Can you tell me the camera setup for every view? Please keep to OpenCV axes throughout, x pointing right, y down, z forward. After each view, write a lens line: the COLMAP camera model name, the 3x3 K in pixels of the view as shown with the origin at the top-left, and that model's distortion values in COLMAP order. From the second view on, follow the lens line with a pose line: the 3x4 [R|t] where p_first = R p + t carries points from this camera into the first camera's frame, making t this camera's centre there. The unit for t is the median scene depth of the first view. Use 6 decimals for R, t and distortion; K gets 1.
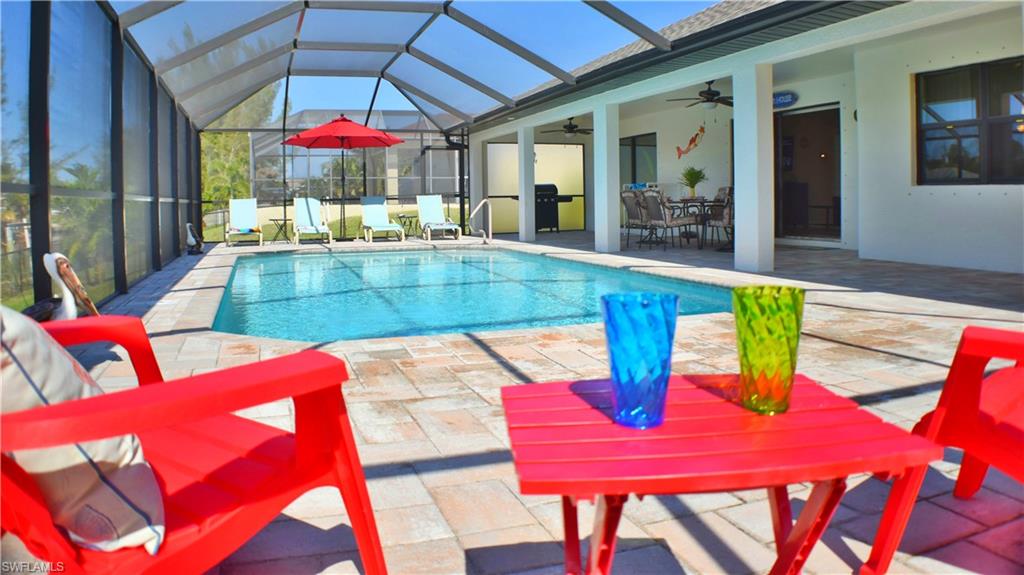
lens RADIAL K [[762.4, 0, 512.0], [0, 762.4, 278.1], [0, 0, 1]] dist [-0.176994, 0.004116]
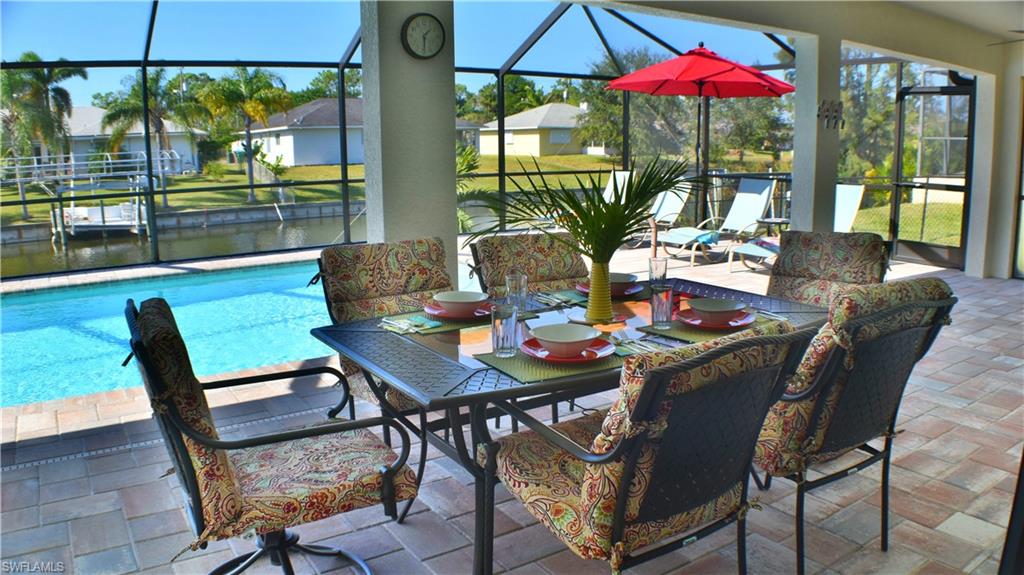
lens RADIAL K [[759.9, 0, 496.2], [0, 759.9, 301.0], [0, 0, 1]] dist [-0.177751, 0.009189]
pose [[0.222058, 0.209385, -0.952286, 0.327534], [-0.087769, 0.976997, 0.194352, -0.108063], [0.971075, 0.040424, 0.235328, 0.665467]]
